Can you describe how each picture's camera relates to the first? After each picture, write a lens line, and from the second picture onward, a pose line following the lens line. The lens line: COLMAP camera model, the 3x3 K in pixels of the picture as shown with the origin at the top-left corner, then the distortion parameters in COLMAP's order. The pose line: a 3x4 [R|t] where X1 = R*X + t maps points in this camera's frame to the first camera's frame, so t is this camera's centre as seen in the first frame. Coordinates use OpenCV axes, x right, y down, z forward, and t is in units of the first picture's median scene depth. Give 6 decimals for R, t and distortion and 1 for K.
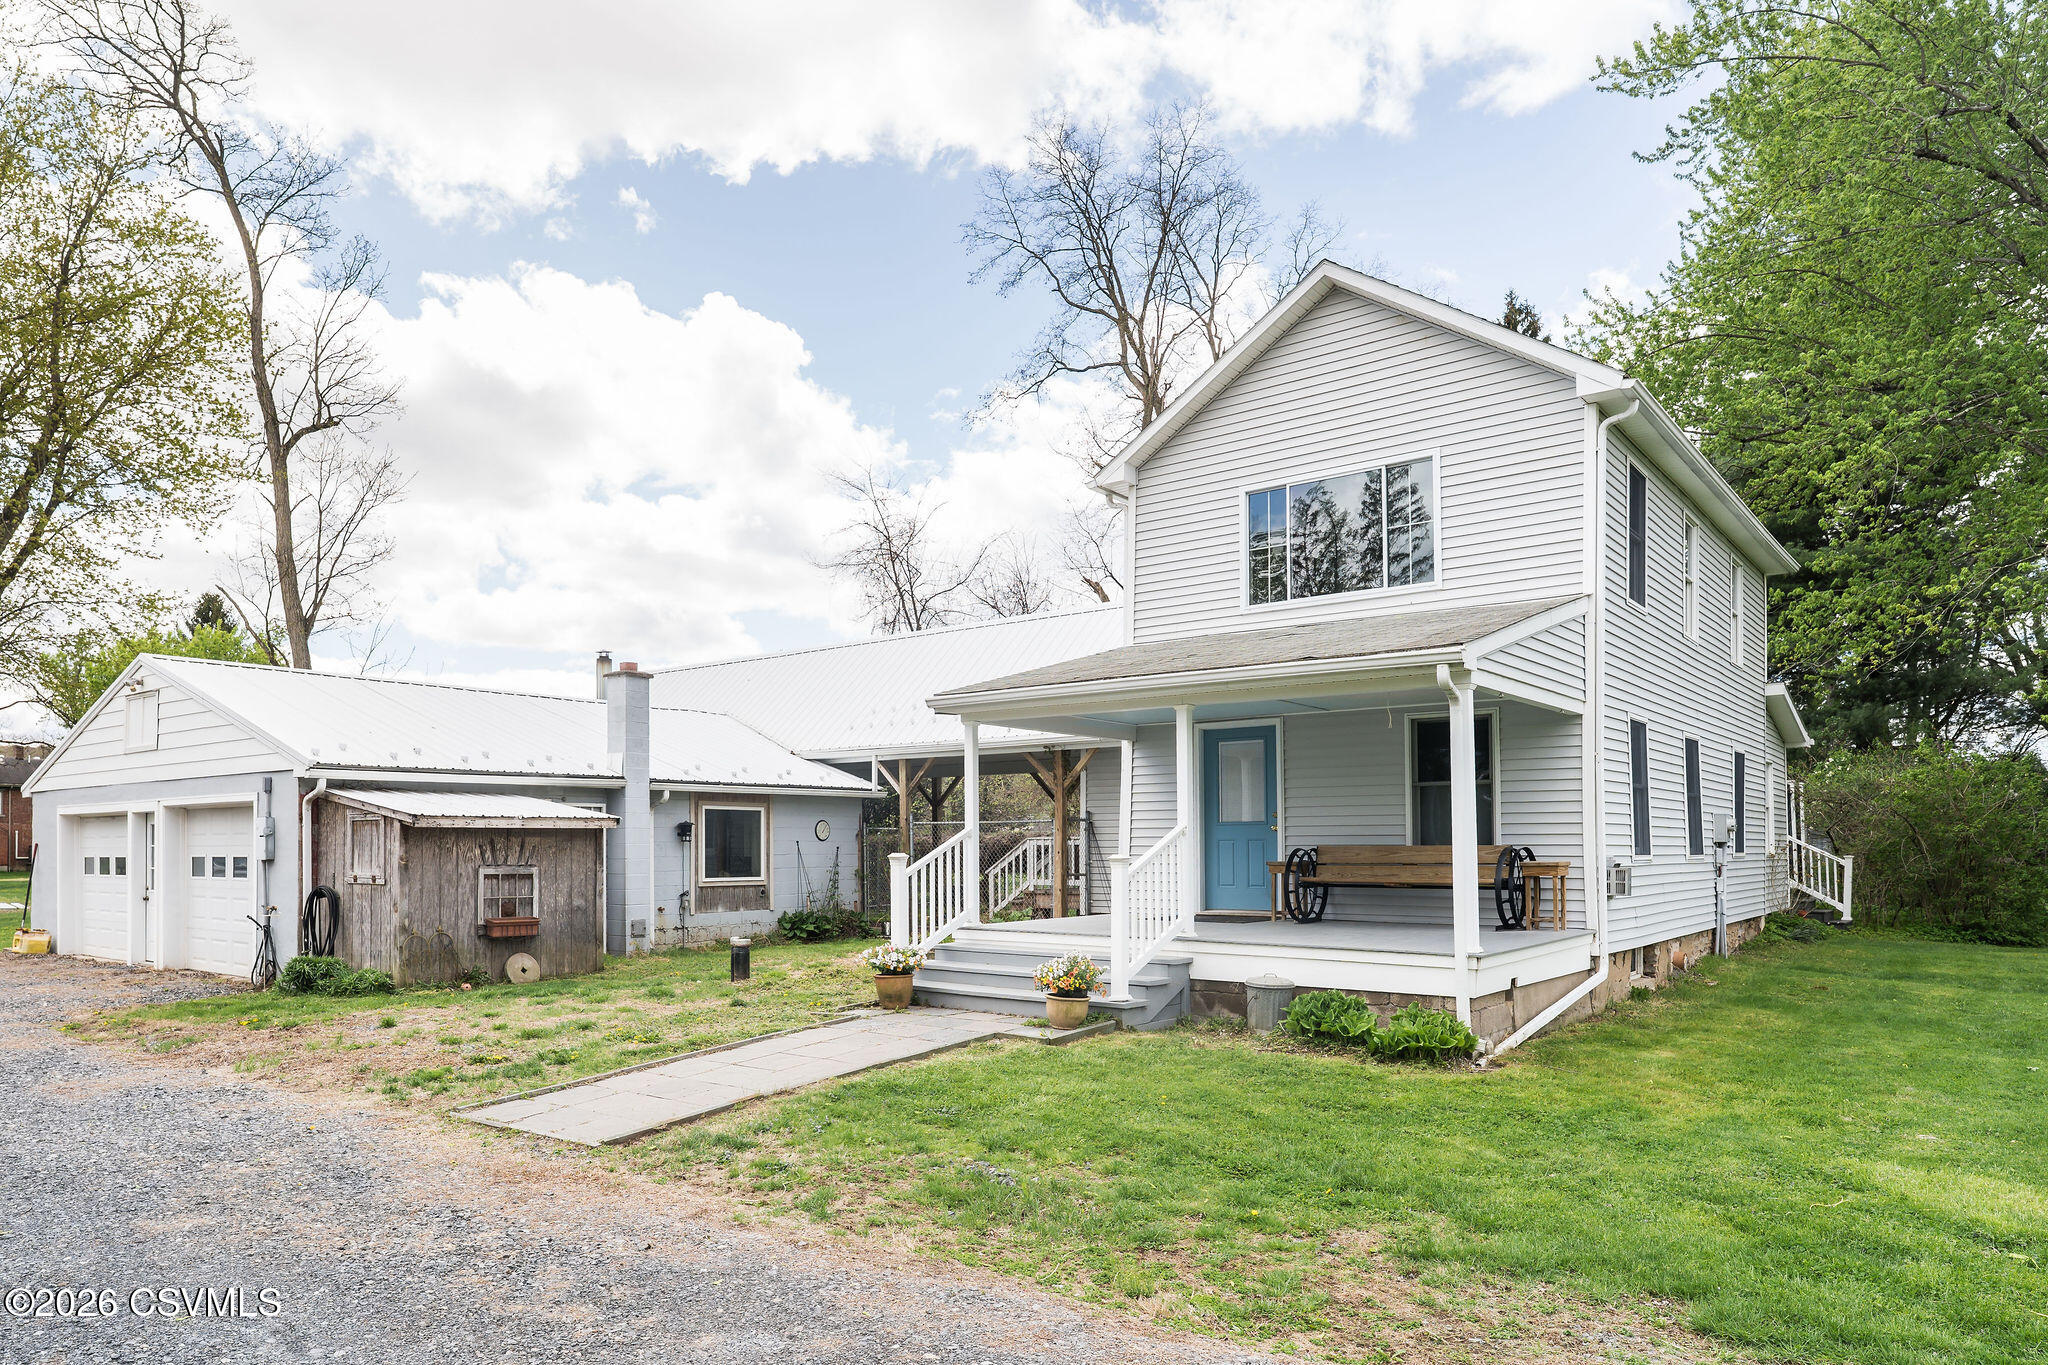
lens RADIAL K [[1399.5, 0, 884.1], [0, 1399.5, 824.7], [0, 0, 1]] dist [0.009480, 0.001210]
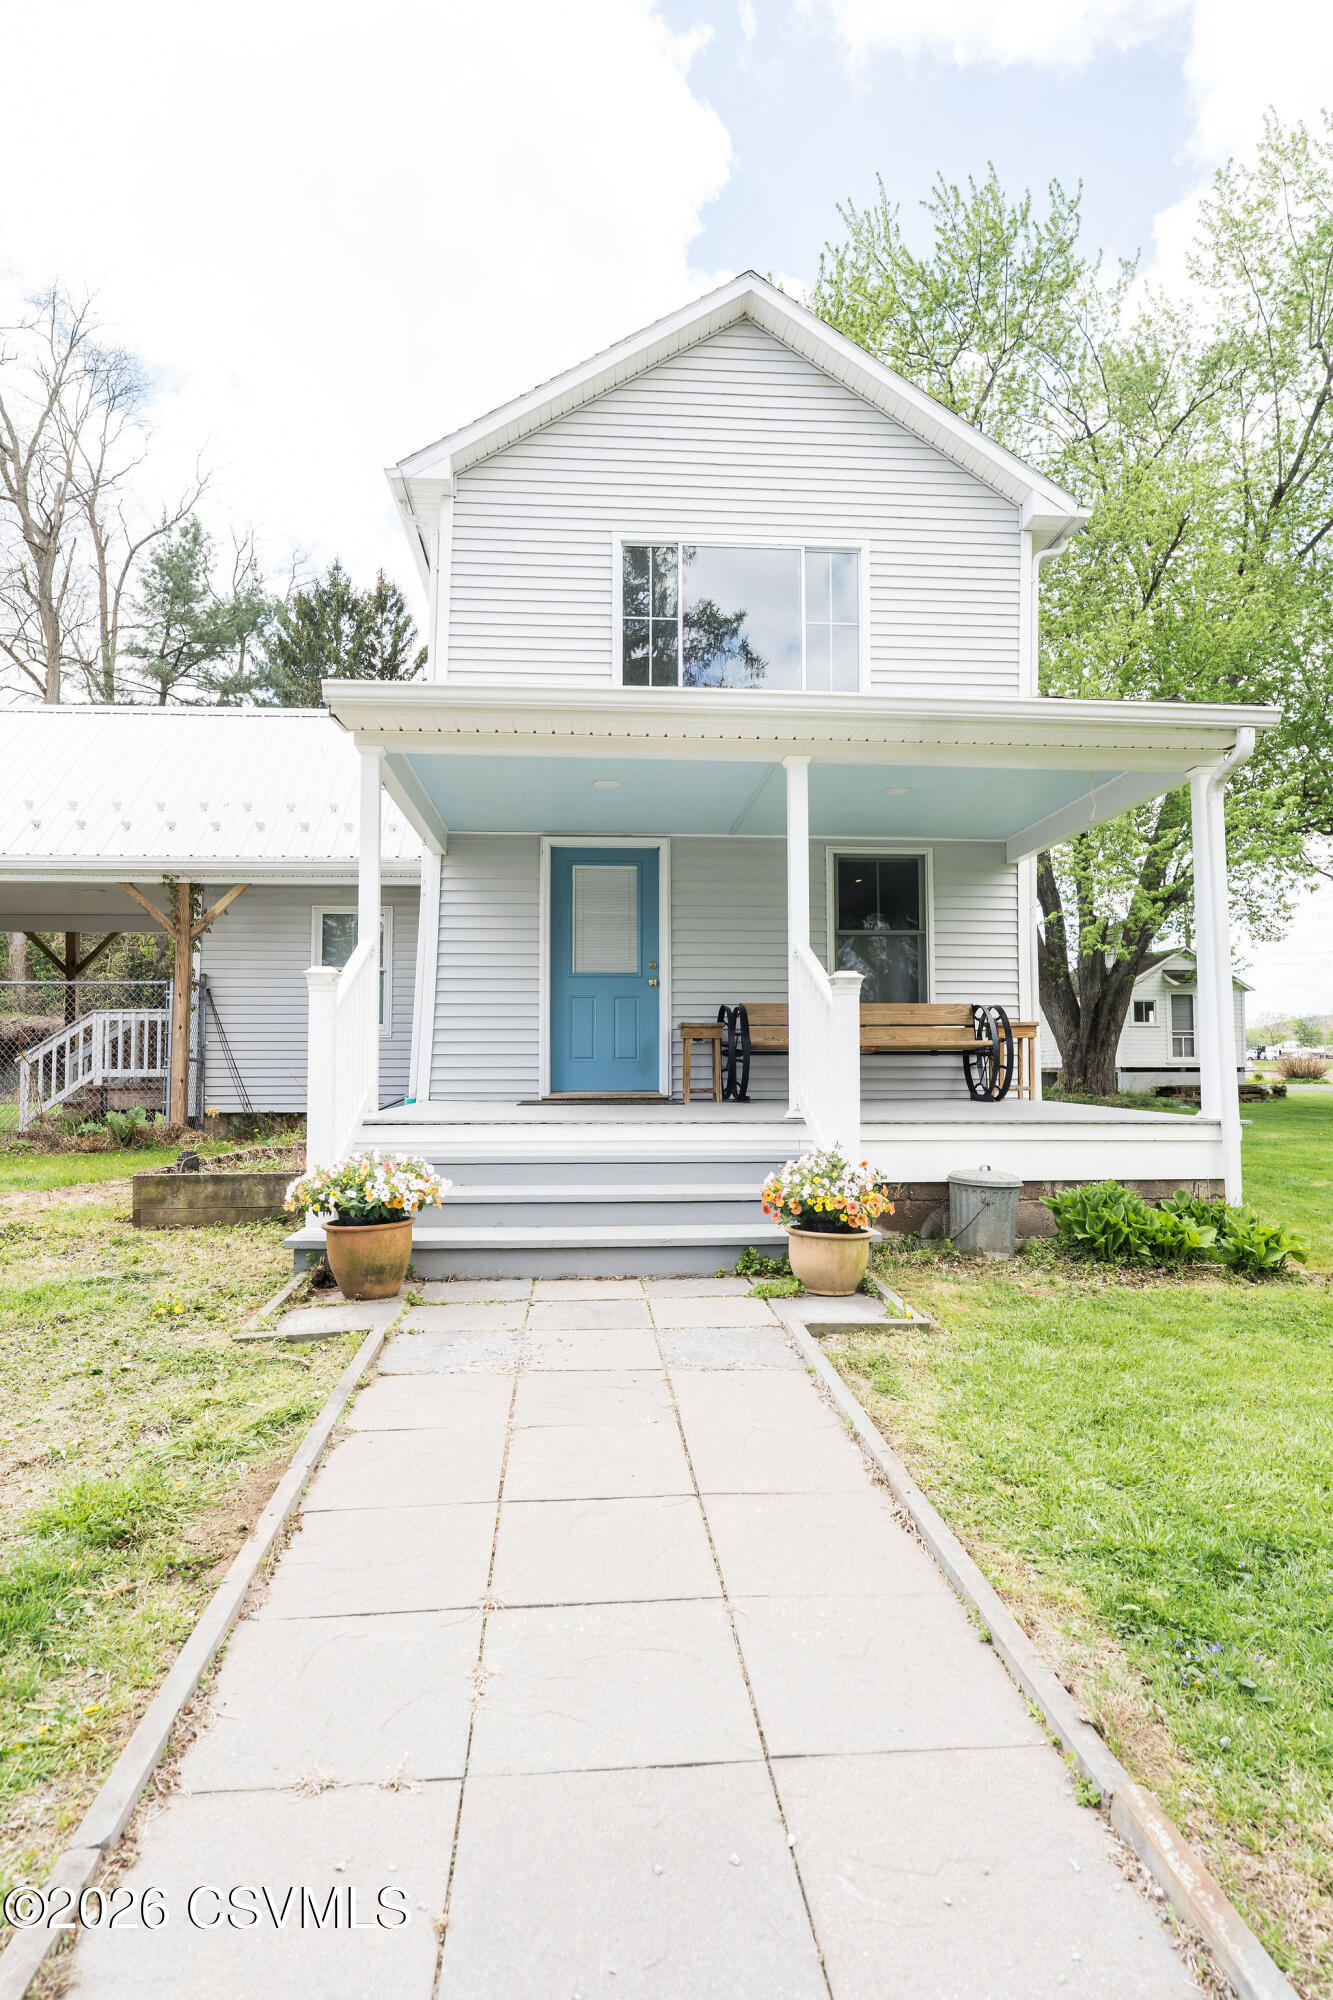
lens RADIAL K [[1145.4, 0, 677.2], [0, 1145.4, 1009.0], [0, 0, 1]] dist [0.000580, 0.001580]
pose [[0.689592, 0.036765, 0.723265, -0.160426], [-0.009049, 0.999070, -0.042158, 0.042632], [-0.724142, 0.022527, 0.689283, 0.543776]]
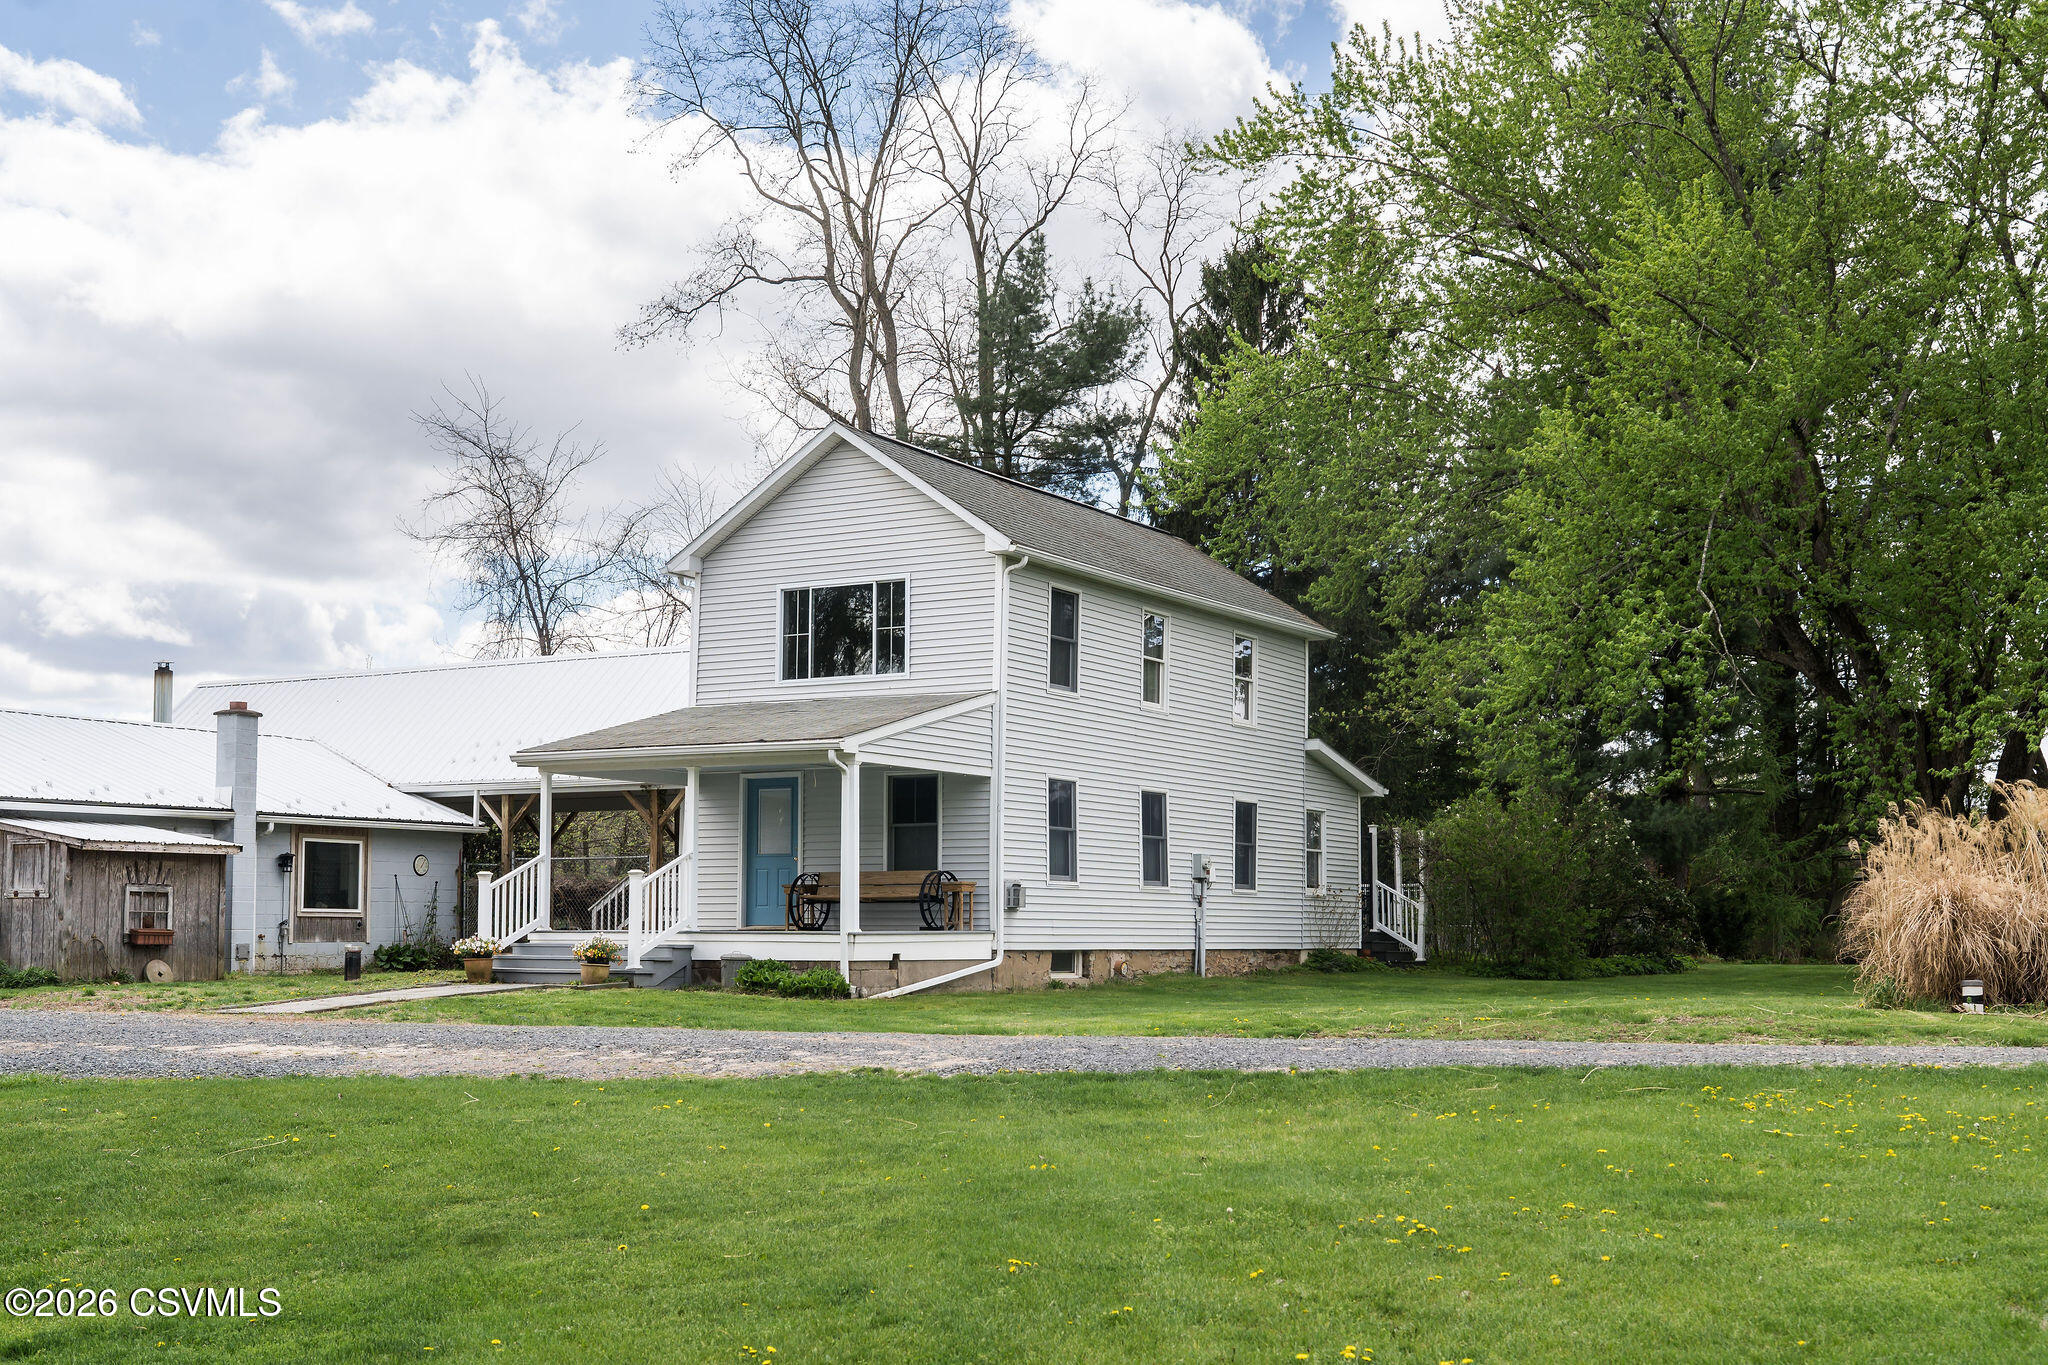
lens RADIAL K [[2718.0, 0, 1172.0], [0, 2718.0, 758.3], [0, 0, 1]] dist [-0.042514, 0.000000]
pose [[0.972803, 0.018470, 0.230897, 0.041488], [-0.006283, 0.998553, -0.053407, 0.039094], [-0.231550, 0.050504, 0.971511, -1.404392]]
